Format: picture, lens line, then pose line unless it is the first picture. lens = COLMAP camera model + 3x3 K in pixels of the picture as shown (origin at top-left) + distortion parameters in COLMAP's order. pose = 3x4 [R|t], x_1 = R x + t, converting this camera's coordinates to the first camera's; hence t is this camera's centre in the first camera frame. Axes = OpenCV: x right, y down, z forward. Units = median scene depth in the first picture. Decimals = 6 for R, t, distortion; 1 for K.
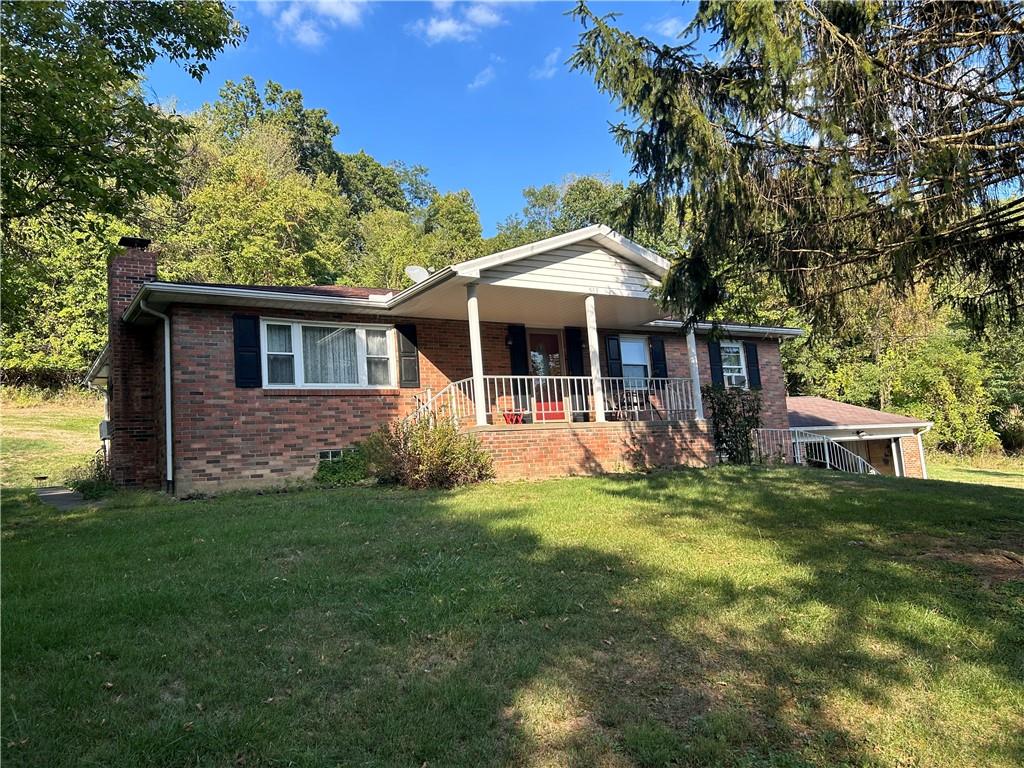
lens RADIAL K [[769.6, 0, 519.4], [0, 769.6, 382.7], [0, 0, 1]] dist [0.066026, -0.067036]
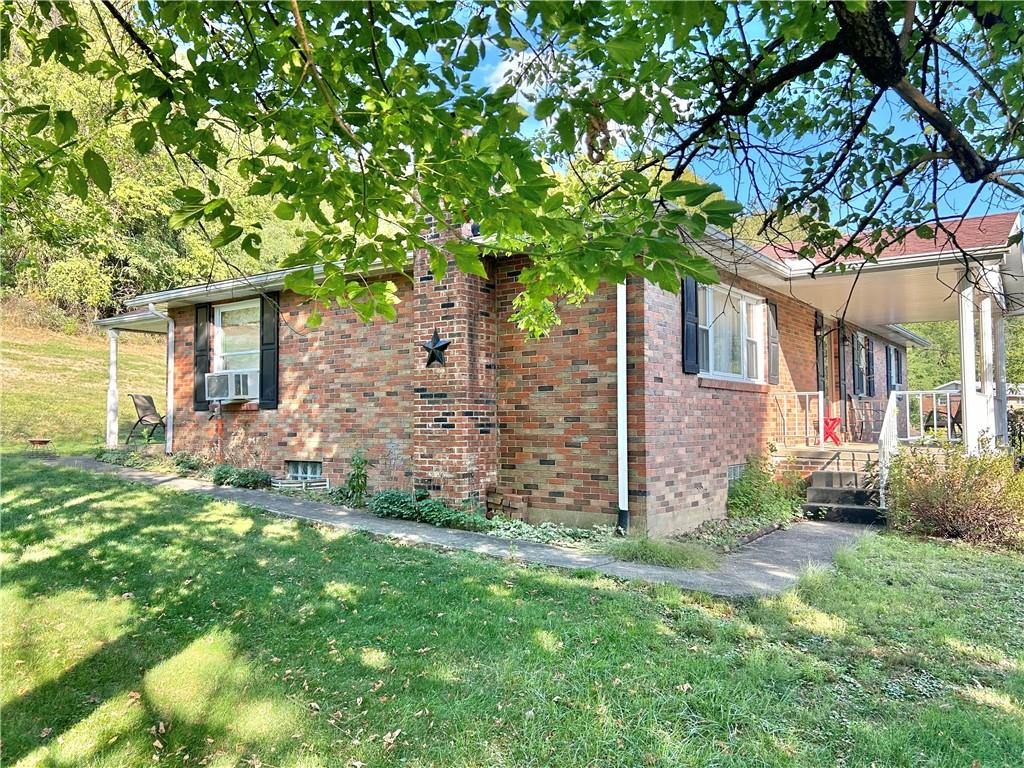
lens RADIAL K [[769.6, 0, 519.4], [0, 769.6, 382.7], [0, 0, 1]] dist [0.066026, -0.067036]
pose [[0.923493, 0.090234, 0.372852, -0.699641], [-0.116671, 0.991966, 0.048907, -0.002305], [-0.365444, -0.088666, 0.926601, 0.391935]]
